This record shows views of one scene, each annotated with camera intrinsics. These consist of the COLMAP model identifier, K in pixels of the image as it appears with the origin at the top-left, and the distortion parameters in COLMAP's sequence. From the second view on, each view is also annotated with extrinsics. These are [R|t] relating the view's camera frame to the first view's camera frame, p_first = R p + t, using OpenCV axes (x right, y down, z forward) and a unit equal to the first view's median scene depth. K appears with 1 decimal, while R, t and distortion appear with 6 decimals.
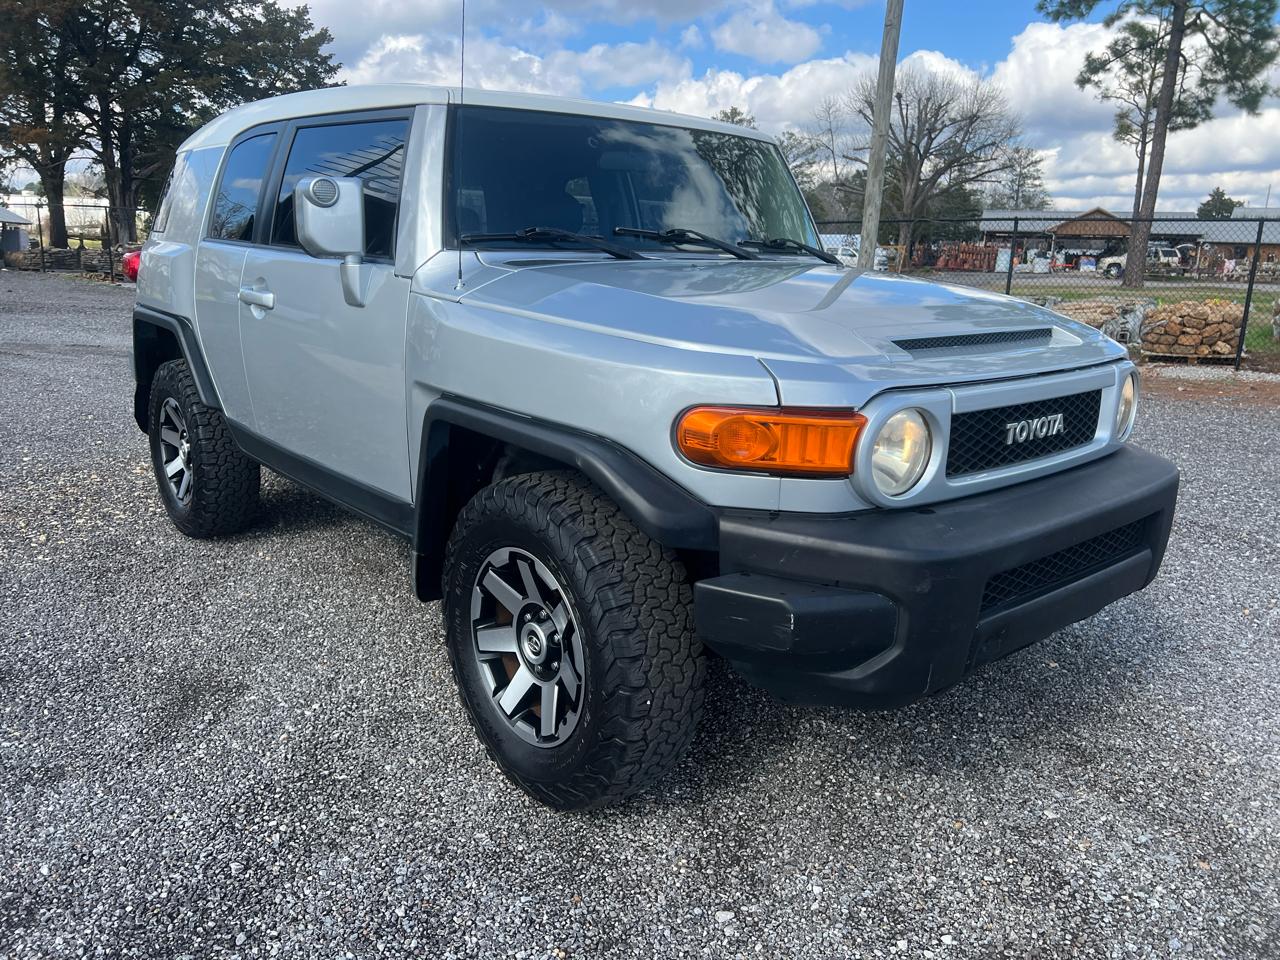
lens RADIAL K [[975.1, 0, 651.5], [0, 975.1, 475.4], [0, 0, 1]] dist [0.054792, -0.064414]
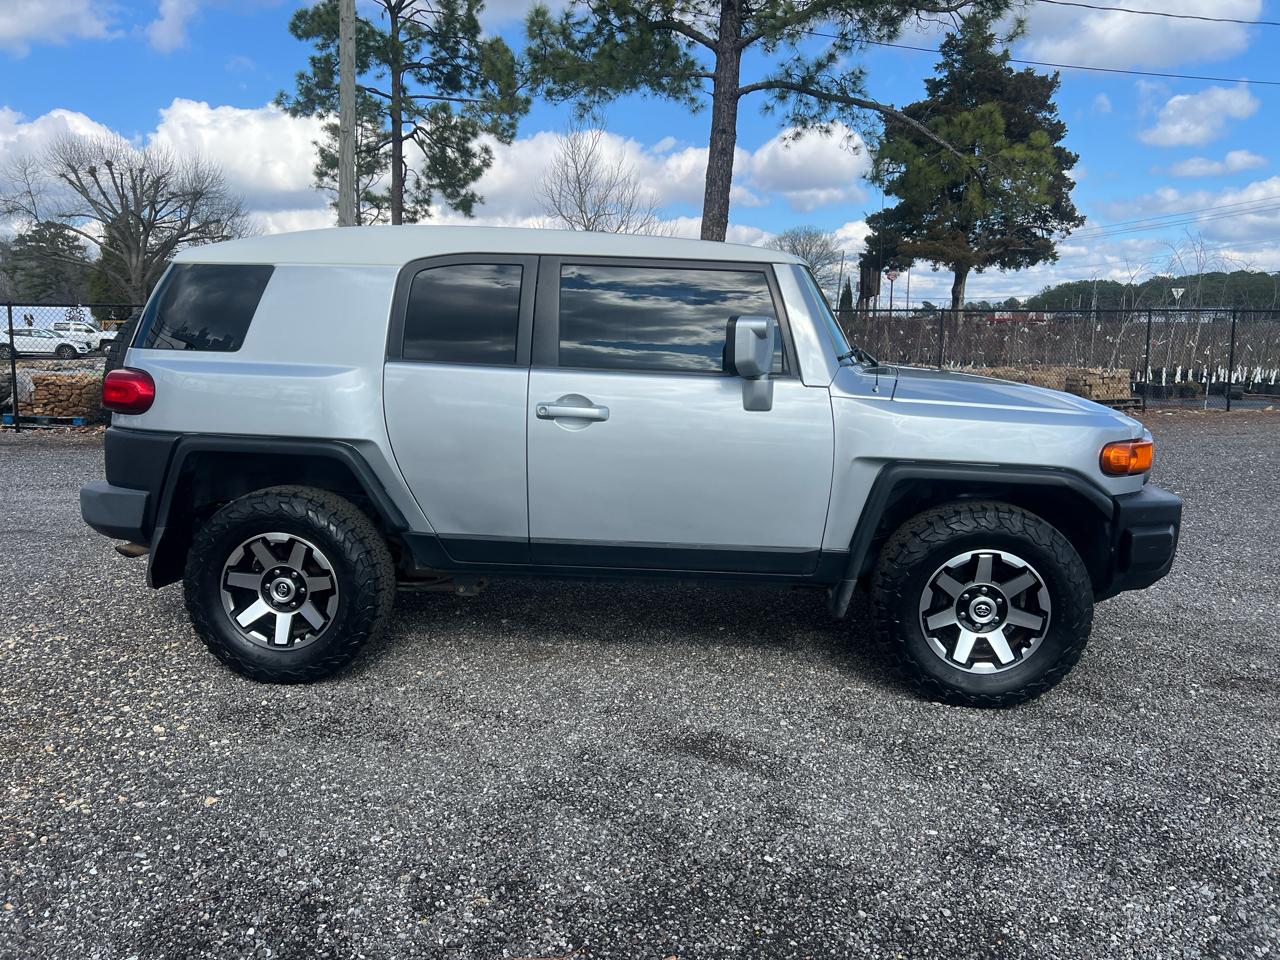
lens RADIAL K [[975.1, 0, 651.5], [0, 975.1, 475.4], [0, 0, 1]] dist [0.054792, -0.064414]
pose [[0.676861, -0.125564, 0.725322, -0.118175], [0.173767, 0.984752, 0.008318, -0.011083], [-0.715307, 0.120407, 0.688359, 0.018616]]
